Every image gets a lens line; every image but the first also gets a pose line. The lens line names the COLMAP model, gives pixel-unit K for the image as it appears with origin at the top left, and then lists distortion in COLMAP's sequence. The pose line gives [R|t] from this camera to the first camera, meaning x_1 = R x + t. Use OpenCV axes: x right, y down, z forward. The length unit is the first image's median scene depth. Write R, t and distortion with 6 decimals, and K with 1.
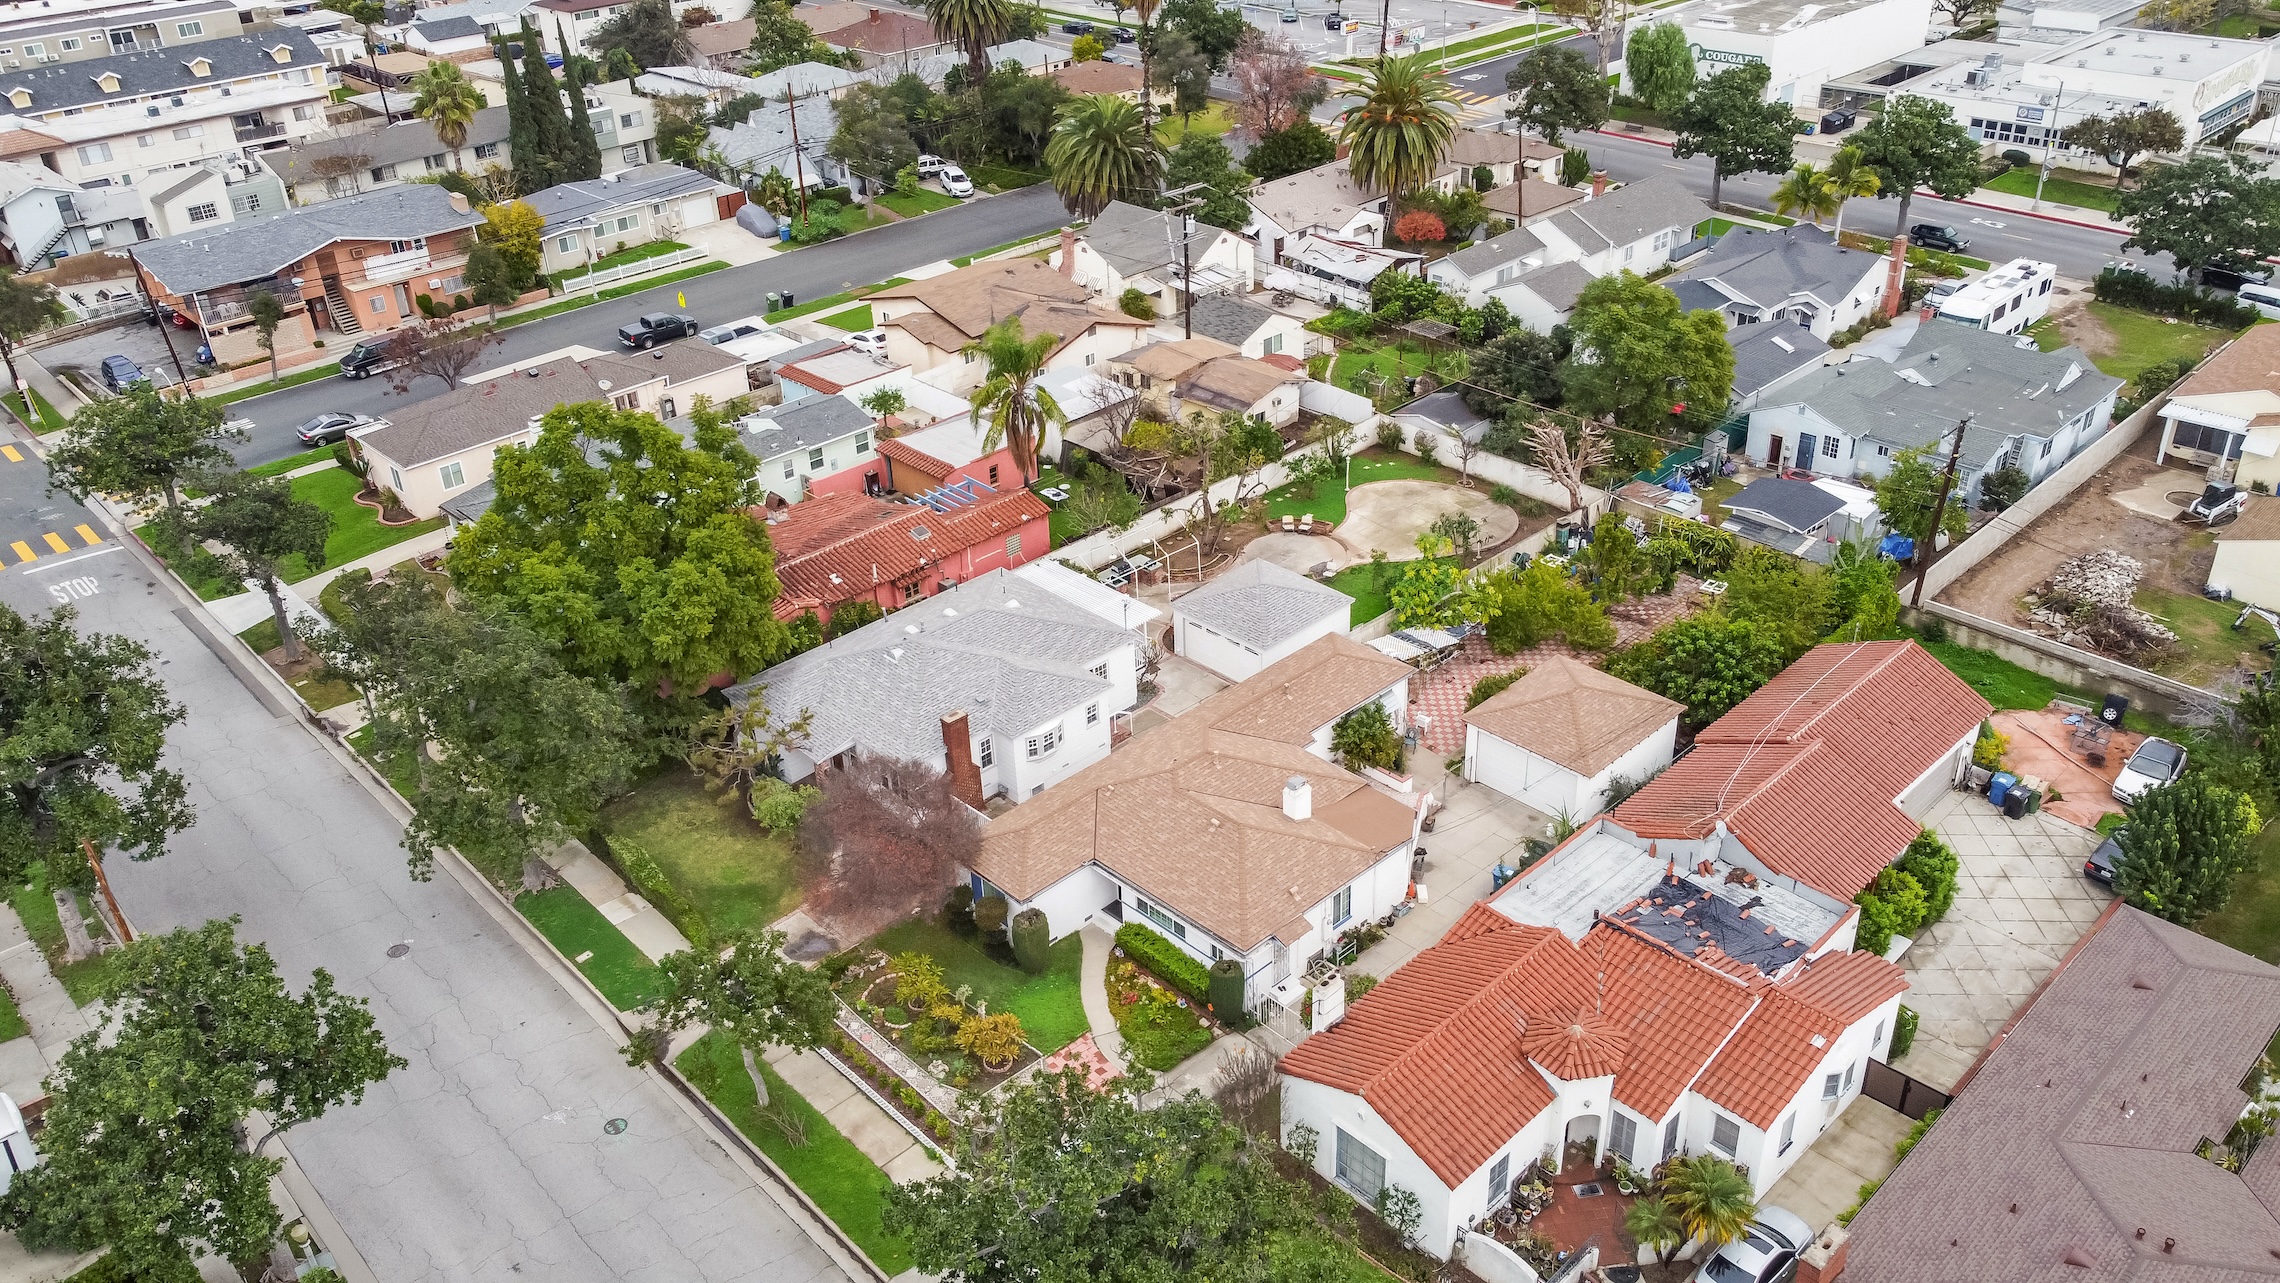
lens RADIAL K [[1714.4, 0, 1140.0], [0, 1714.4, 641.5], [0, 0, 1]] dist [0.009749, -0.006113]
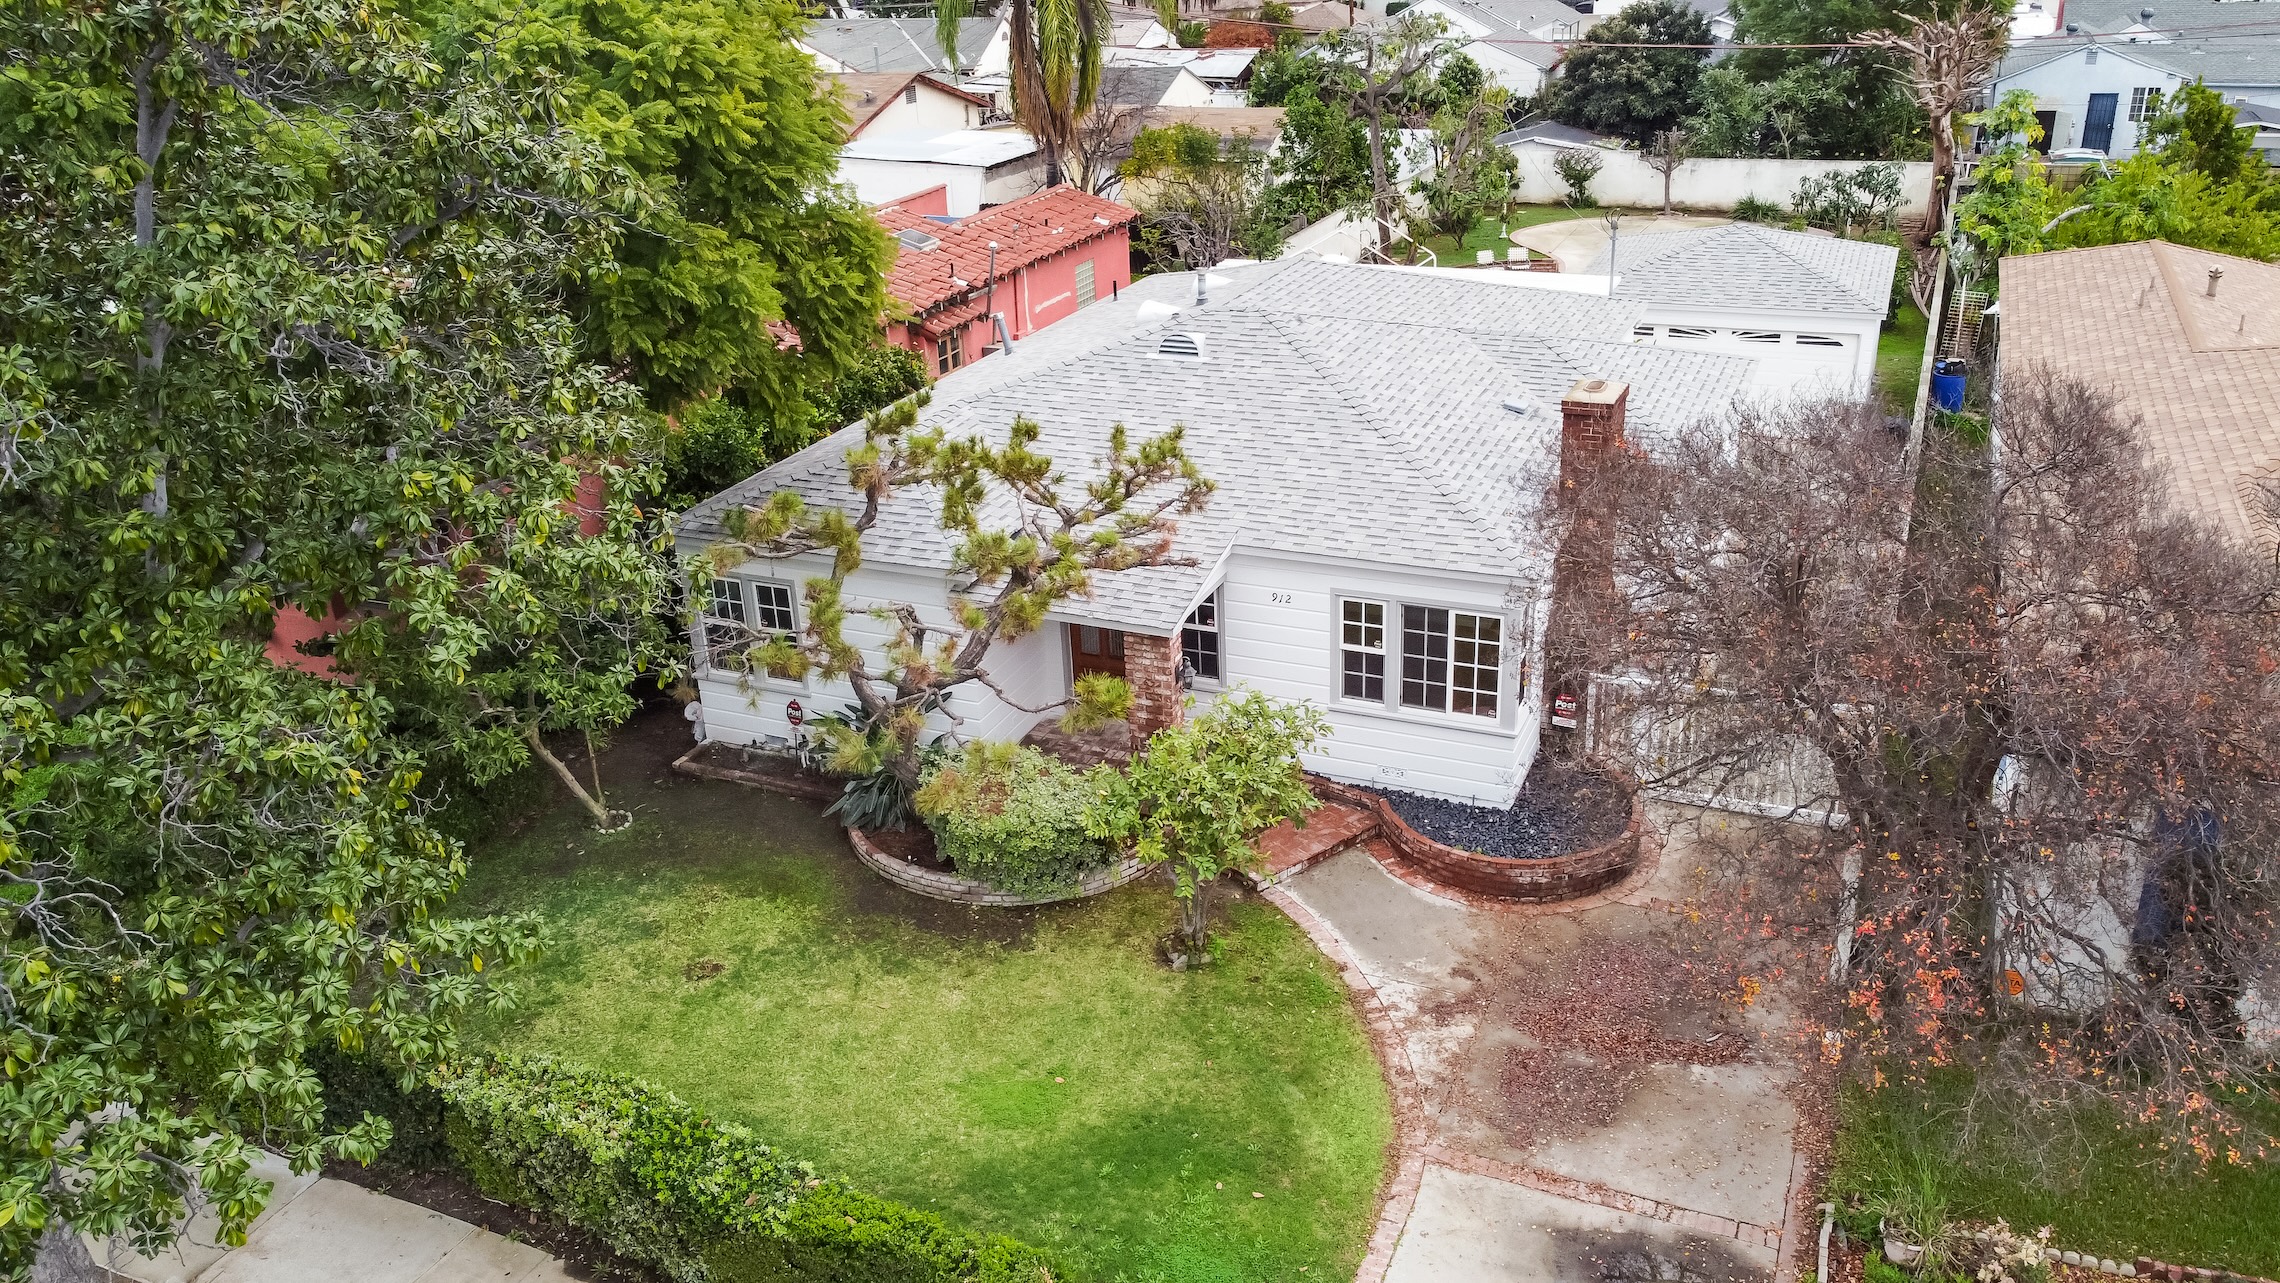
lens RADIAL K [[1719.8, 0, 1141.6], [0, 1719.8, 647.8], [0, 0, 1]] dist [0.004530, -0.003871]
pose [[0.924551, -0.153029, 0.348980, -0.208014], [0.194242, 0.977167, -0.086114, 0.069105], [-0.327833, 0.147403, 0.933165, 0.535572]]
